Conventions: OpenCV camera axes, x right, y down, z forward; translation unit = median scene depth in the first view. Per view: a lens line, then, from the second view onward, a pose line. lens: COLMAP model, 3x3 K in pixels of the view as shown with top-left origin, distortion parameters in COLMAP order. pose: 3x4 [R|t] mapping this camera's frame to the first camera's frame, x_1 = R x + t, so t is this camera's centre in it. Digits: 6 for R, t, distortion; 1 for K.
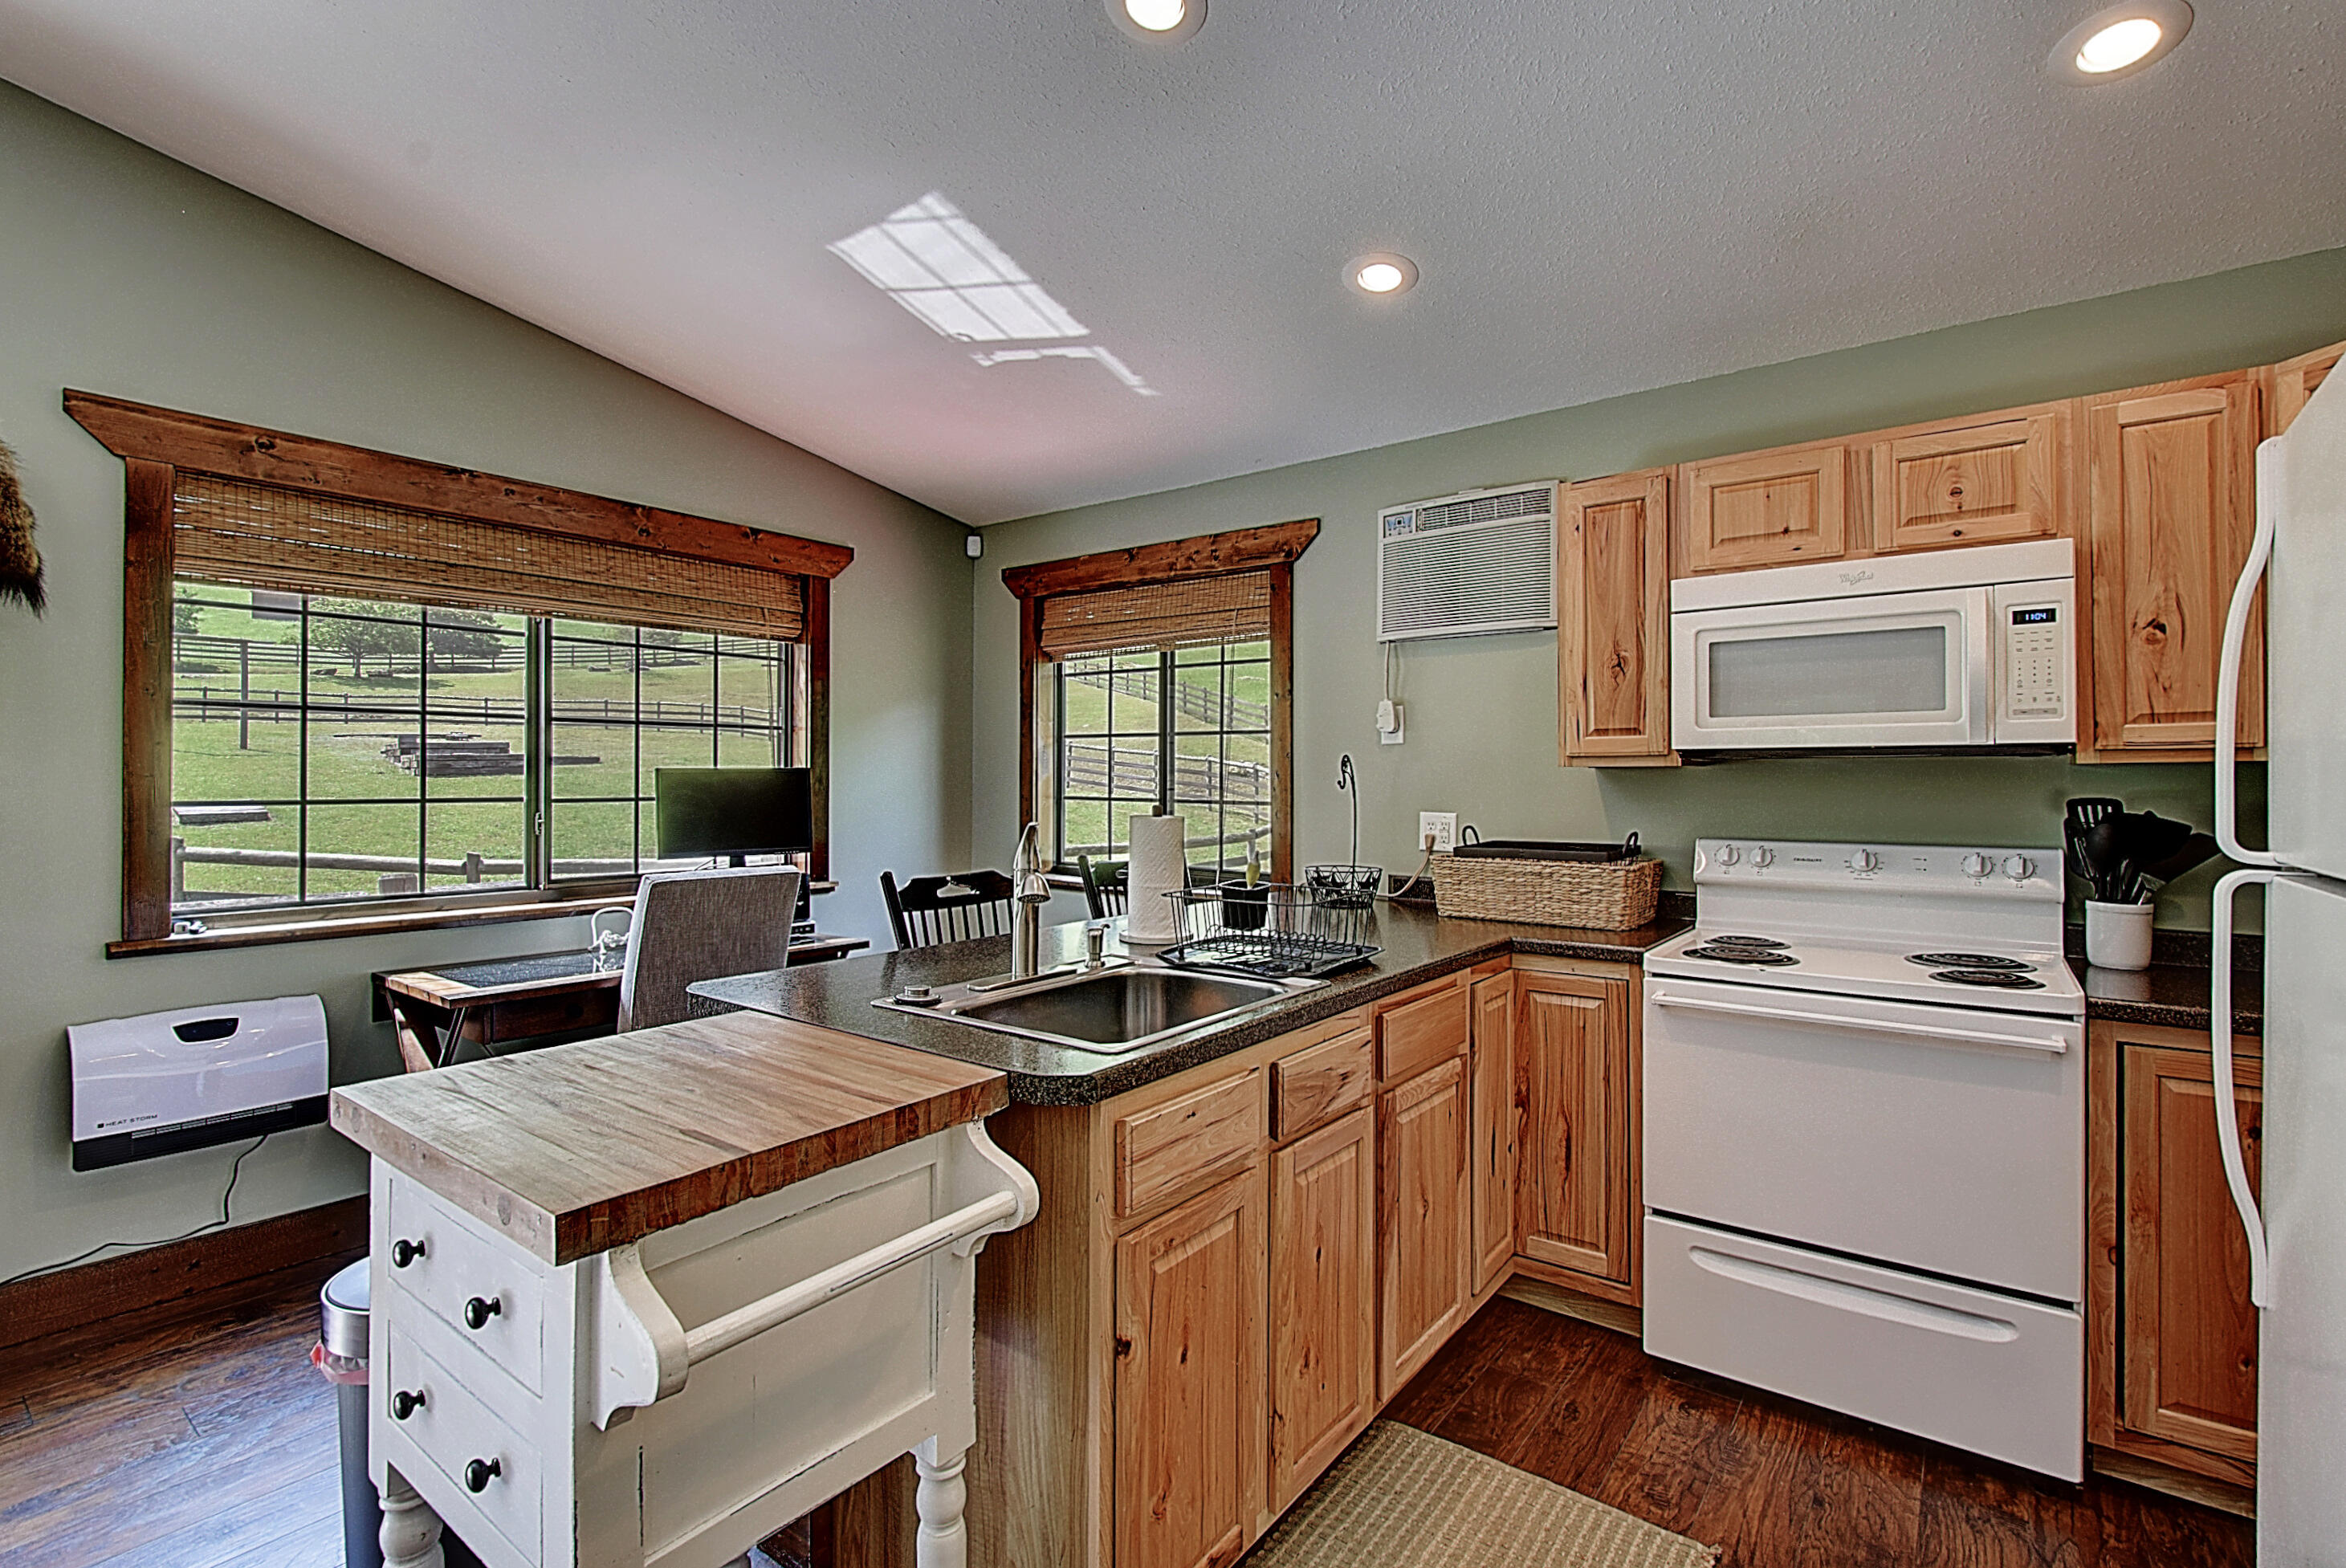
lens RADIAL K [[1029.6, 0, 1197.2], [0, 1029.6, 775.9], [0, 0, 1]] dist [0.004929, -0.009062]
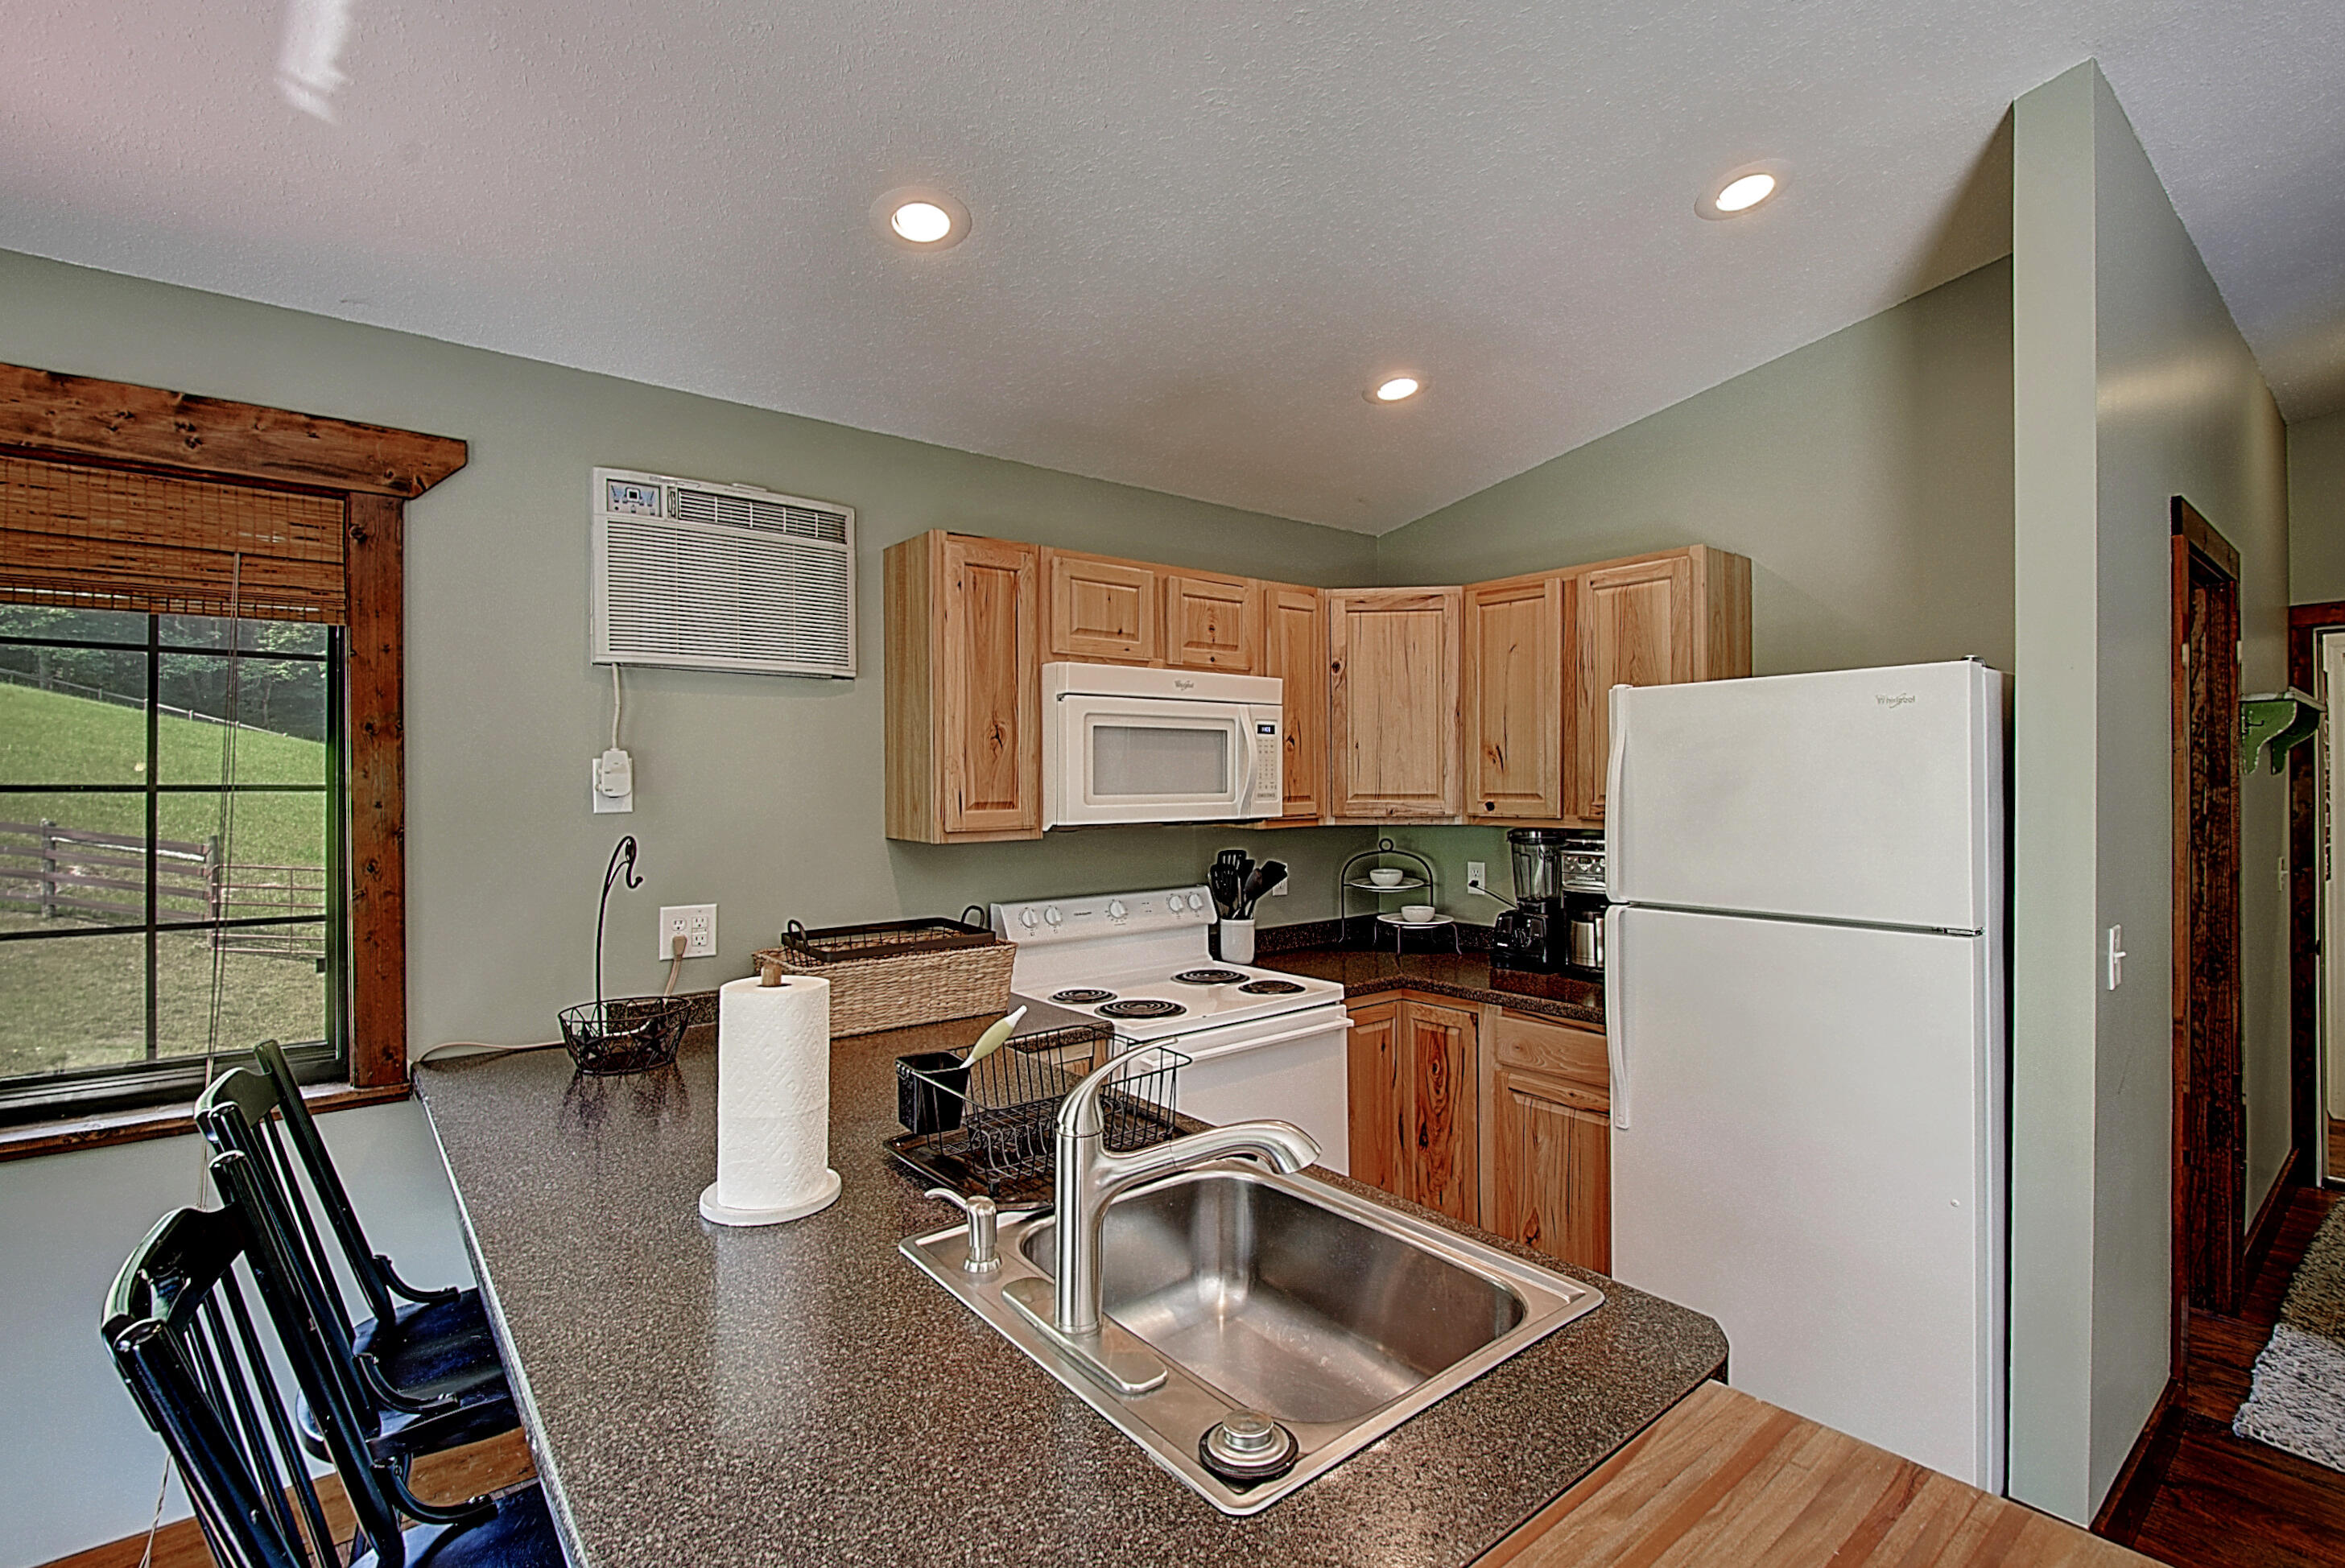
lens RADIAL K [[1029.1, 0, 1187.2], [0, 1029.1, 781.5], [0, 0, 1]] dist [0.004929, -0.009062]
pose [[0.270612, -0.000562, 0.962688, -0.475230], [0.000835, 1.000000, 0.000349, -0.066153], [-0.962688, 0.000709, 0.270612, 0.570332]]
